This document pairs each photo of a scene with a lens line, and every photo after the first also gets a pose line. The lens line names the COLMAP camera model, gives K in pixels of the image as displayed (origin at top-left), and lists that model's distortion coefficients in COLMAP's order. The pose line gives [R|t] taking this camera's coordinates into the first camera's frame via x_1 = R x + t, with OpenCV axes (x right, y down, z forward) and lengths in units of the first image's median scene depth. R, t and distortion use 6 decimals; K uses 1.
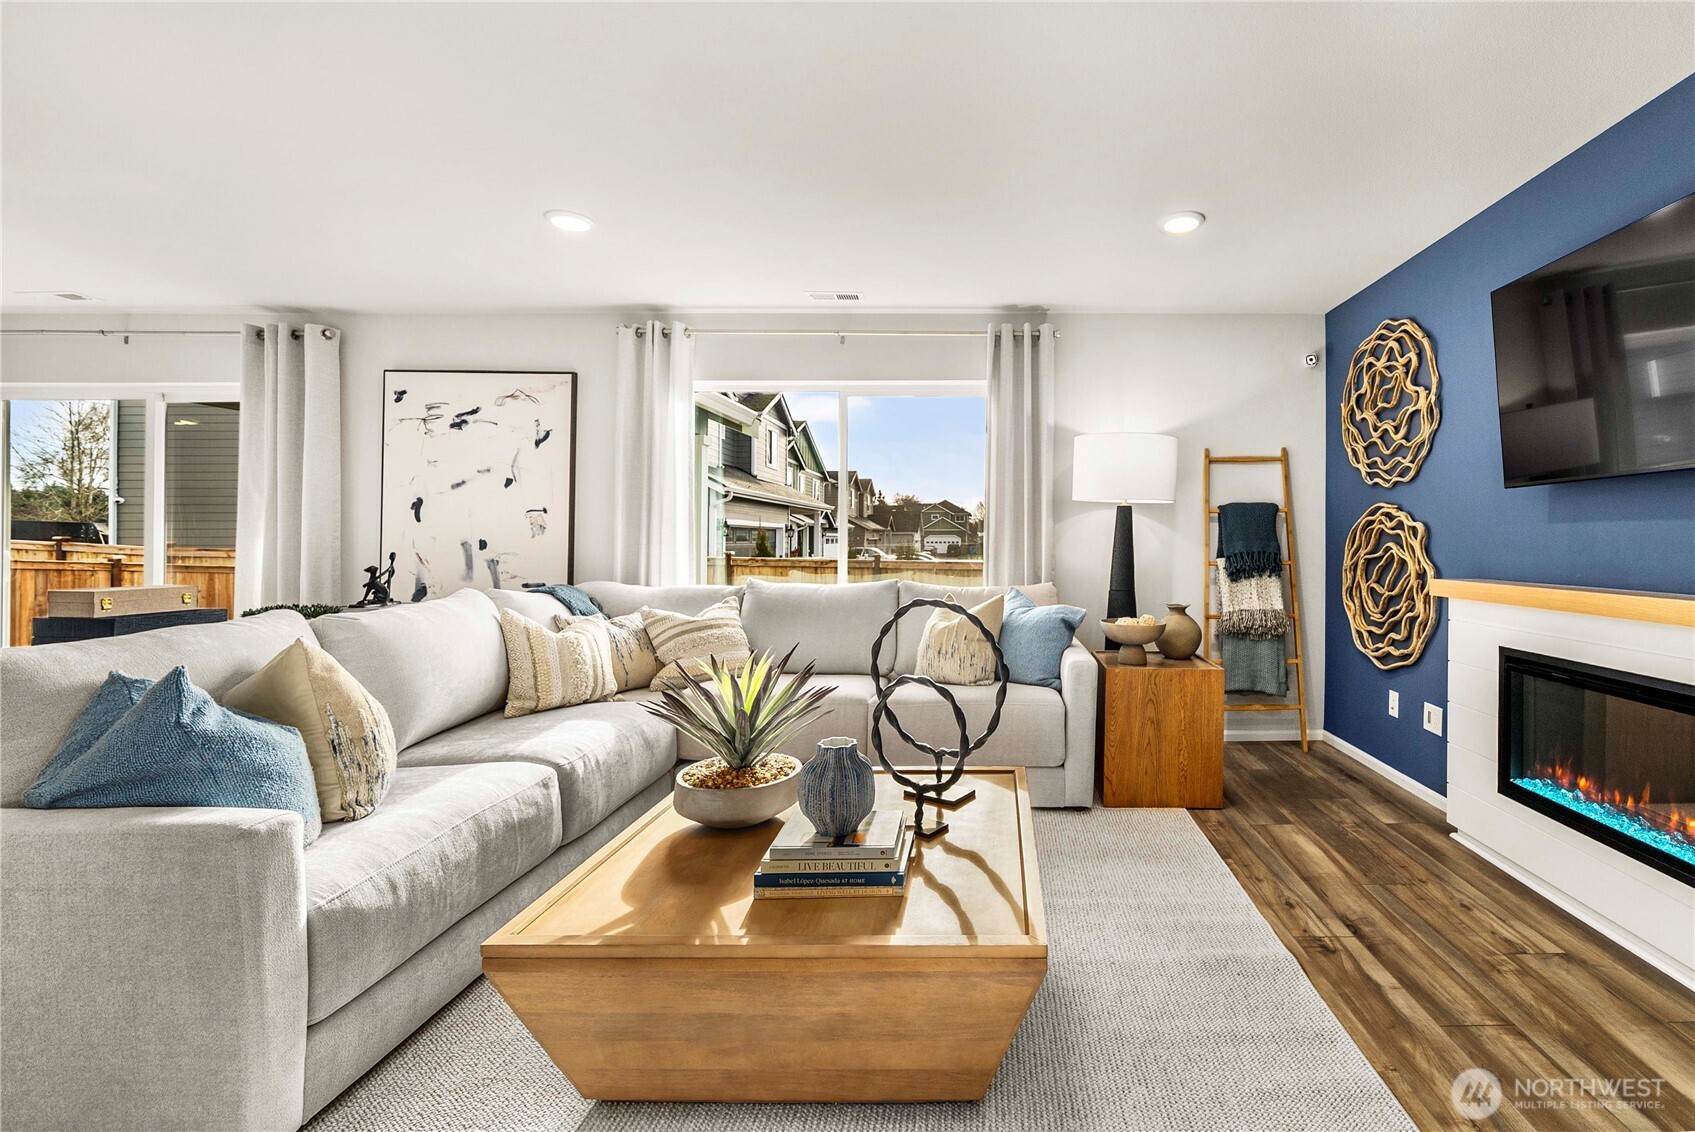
lens RADIAL K [[740.7, 0, 847.6], [0, 740.7, 534.0], [0, 0, 1]] dist [-0.001773, -0.000279]
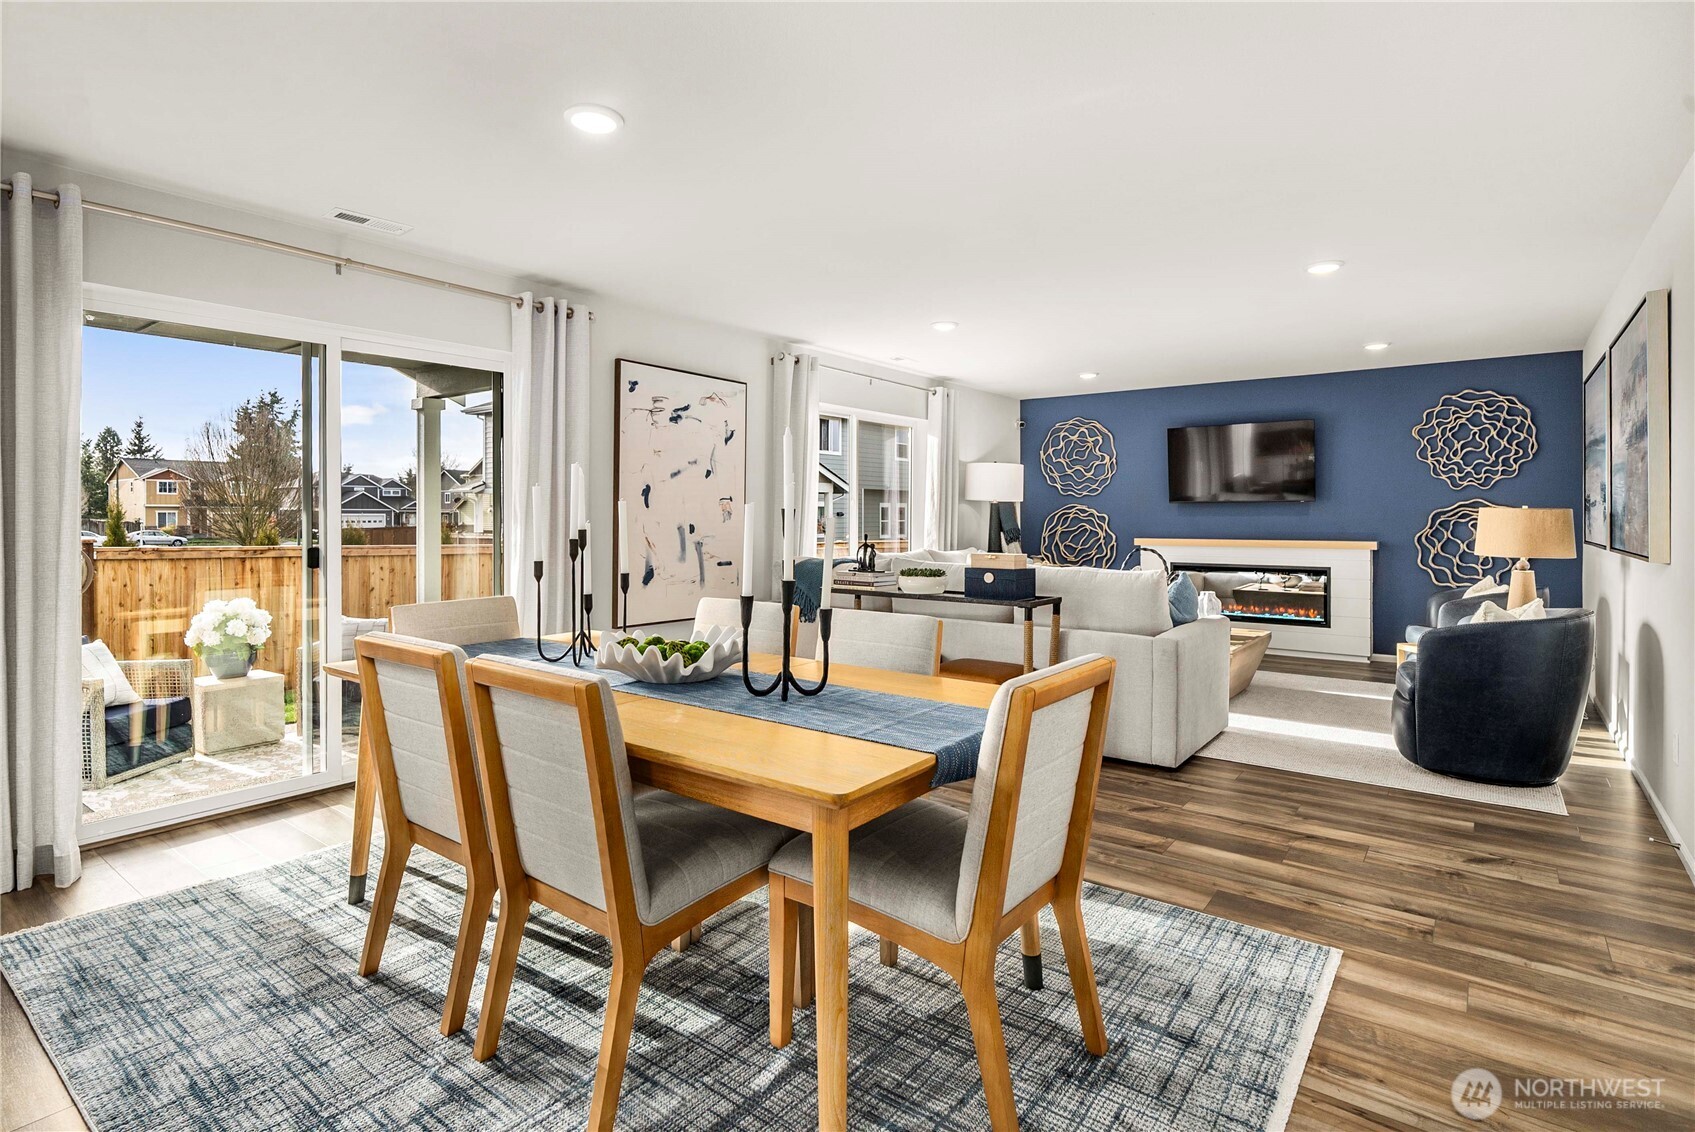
lens RADIAL K [[844.6, 0, 847.1], [0, 844.6, 523.1], [0, 0, 1]] dist [-0.000041, -0.000018]
pose [[0.613255, -0.005234, 0.789867, -1.355775], [-0.006318, 0.999914, 0.011531, -0.010149], [-0.789859, -0.012062, 0.613169, 0.036175]]
